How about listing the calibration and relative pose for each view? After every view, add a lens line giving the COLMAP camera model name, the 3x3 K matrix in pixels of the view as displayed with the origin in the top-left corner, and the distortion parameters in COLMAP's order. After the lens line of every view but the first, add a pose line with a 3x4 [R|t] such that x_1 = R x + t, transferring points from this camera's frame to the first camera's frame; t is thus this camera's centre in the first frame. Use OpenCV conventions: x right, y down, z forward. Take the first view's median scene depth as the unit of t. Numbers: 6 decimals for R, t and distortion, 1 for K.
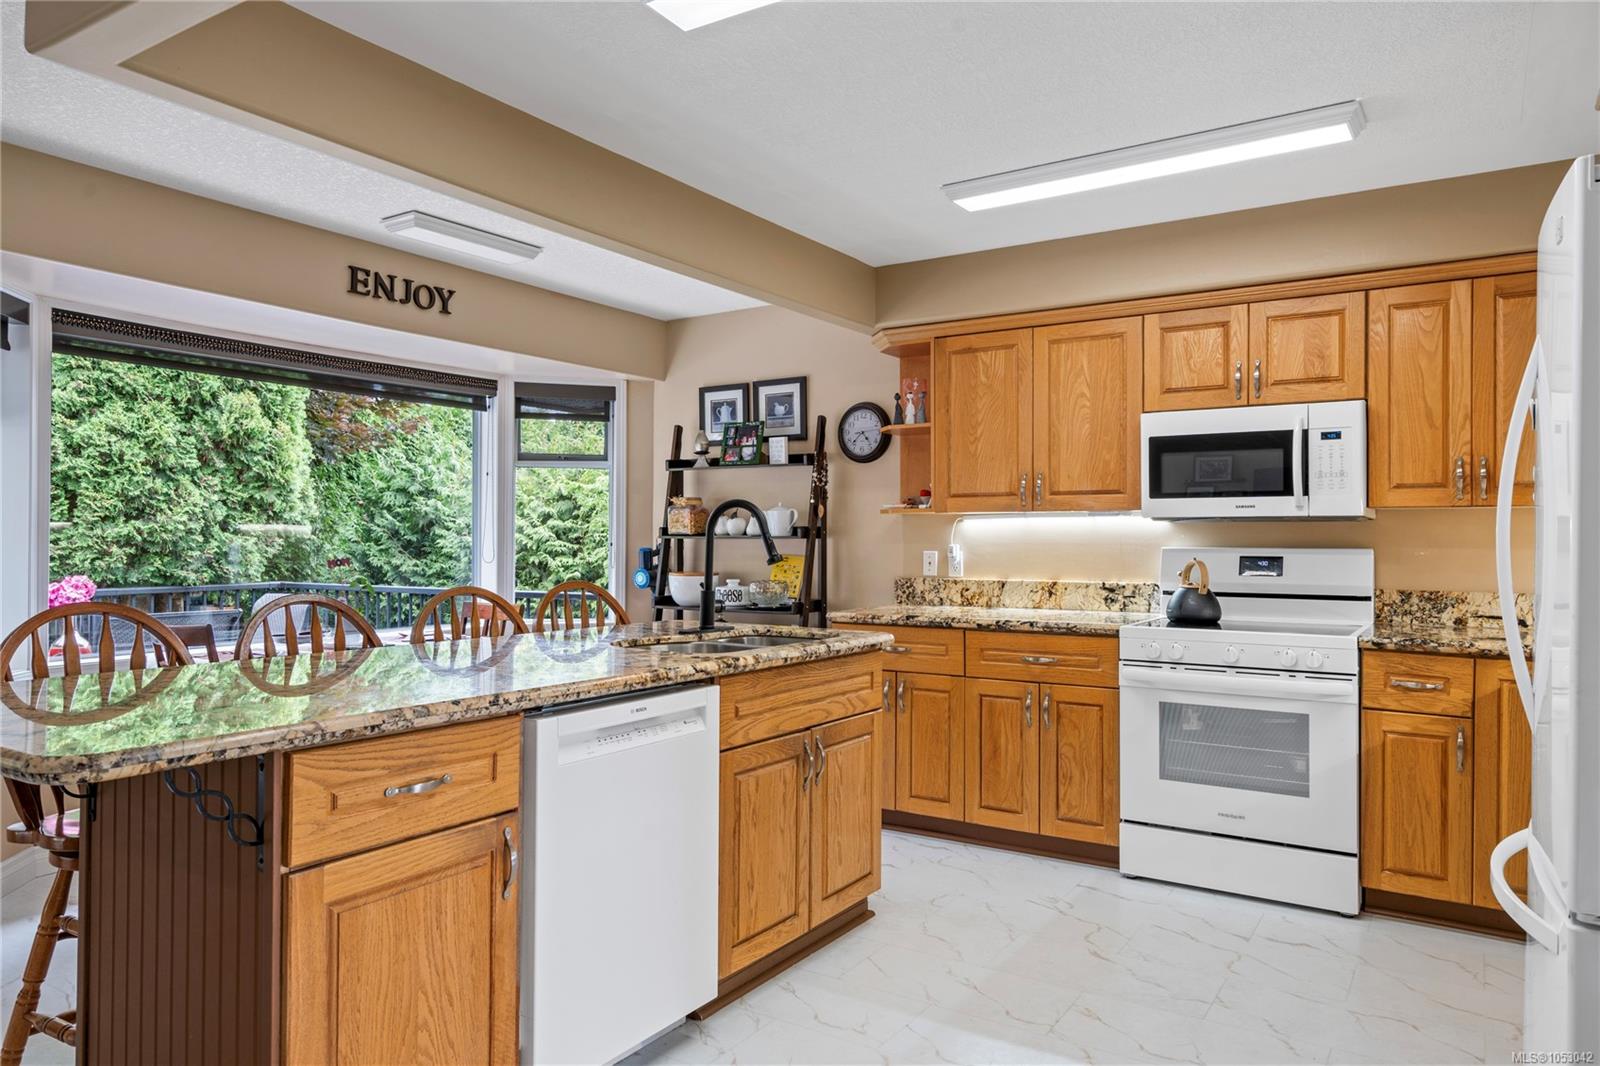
lens RADIAL K [[1057.9, 0, 801.7], [0, 1057.9, 531.2], [0, 0, 1]] dist [0.011281, 0.001746]
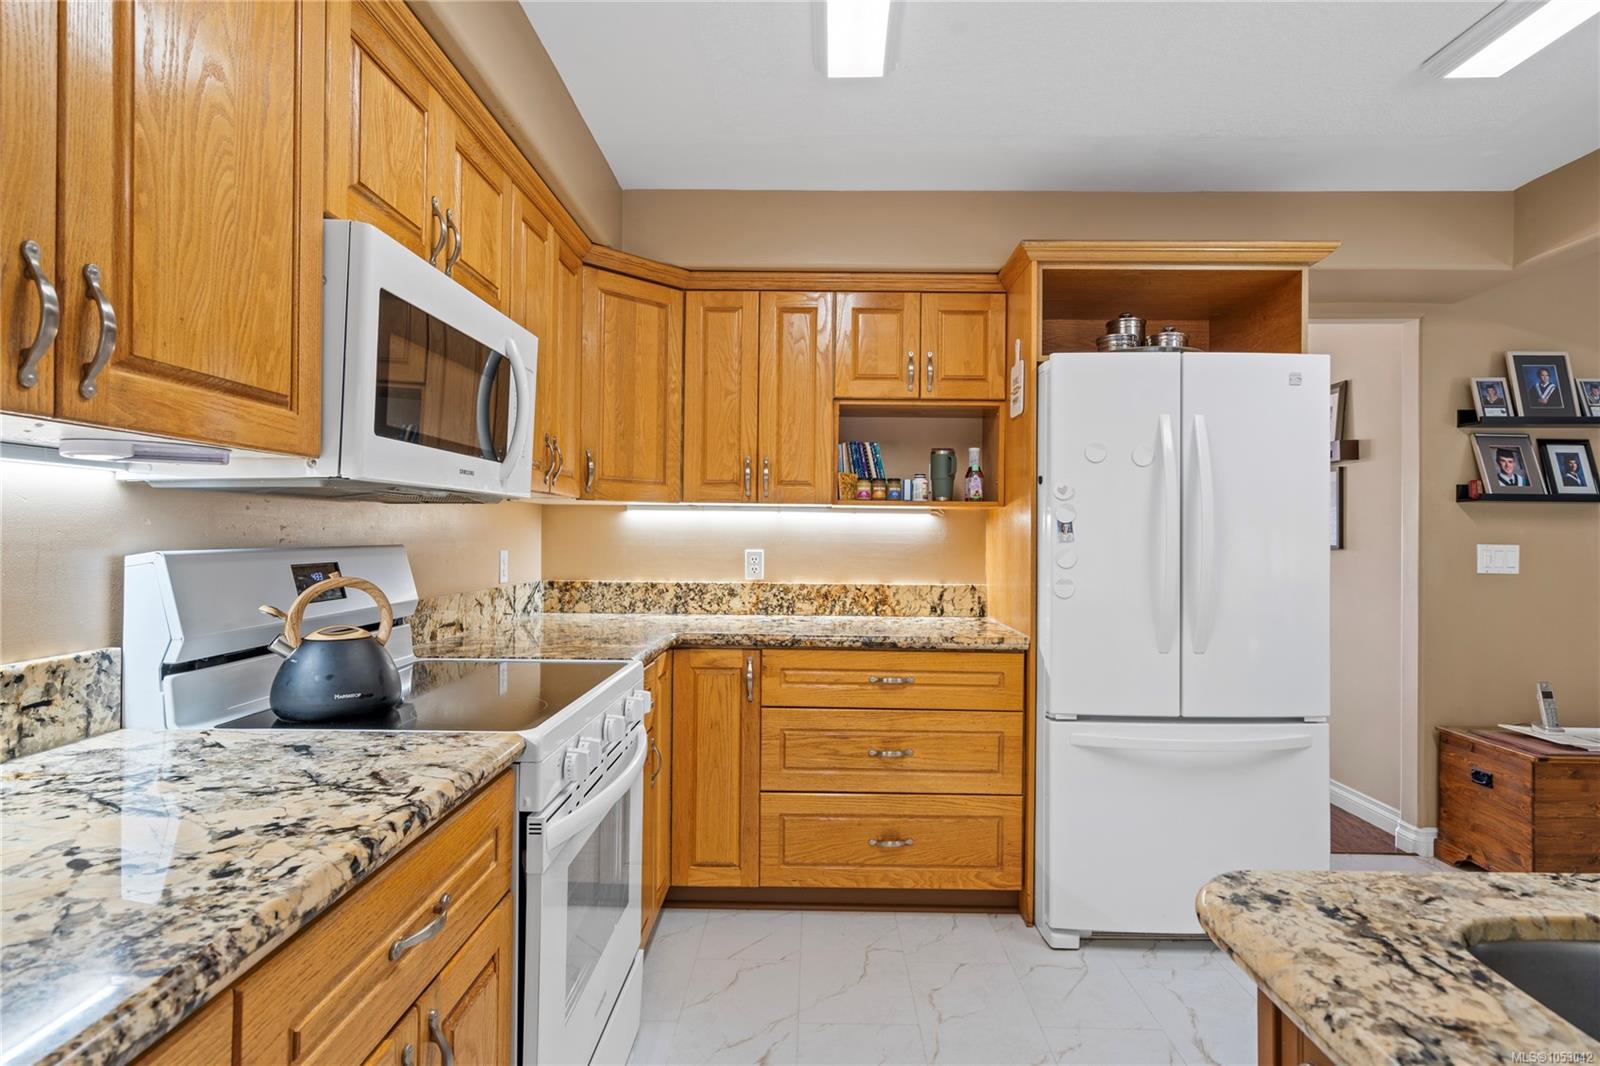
lens RADIAL K [[825.5, 0, 802.0], [0, 825.5, 530.6], [0, 0, 1]] dist [-0.000788, 0.000057]
pose [[-0.527185, -0.004262, 0.849740, -0.037792], [-0.013672, 0.999901, -0.003467, 0.006044], [-0.849641, -0.013445, -0.527191, 1.051771]]
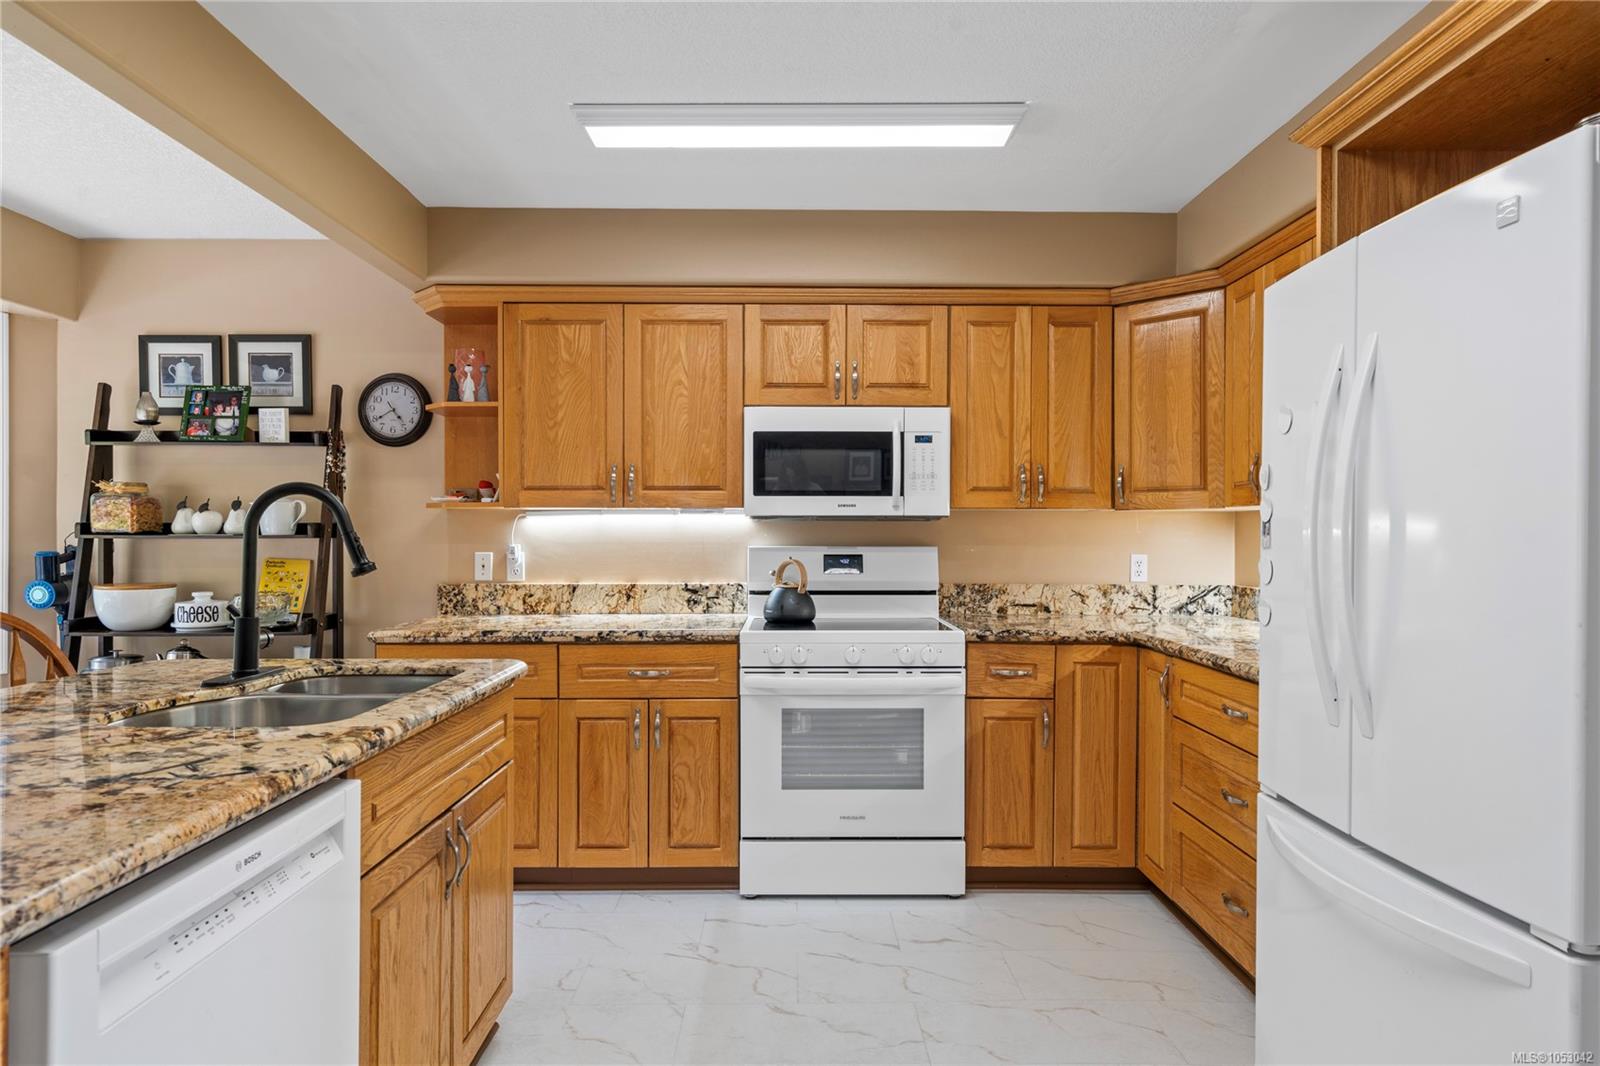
lens RADIAL K [[948.4, 0, 802.1], [0, 948.4, 538.8], [0, 0, 1]] dist [0.010210, 0.001345]
pose [[0.834498, -0.002921, 0.551004, -0.111429], [-0.002400, 0.999957, 0.008936, 0.000319], [-0.551006, -0.008780, 0.834455, 0.263936]]
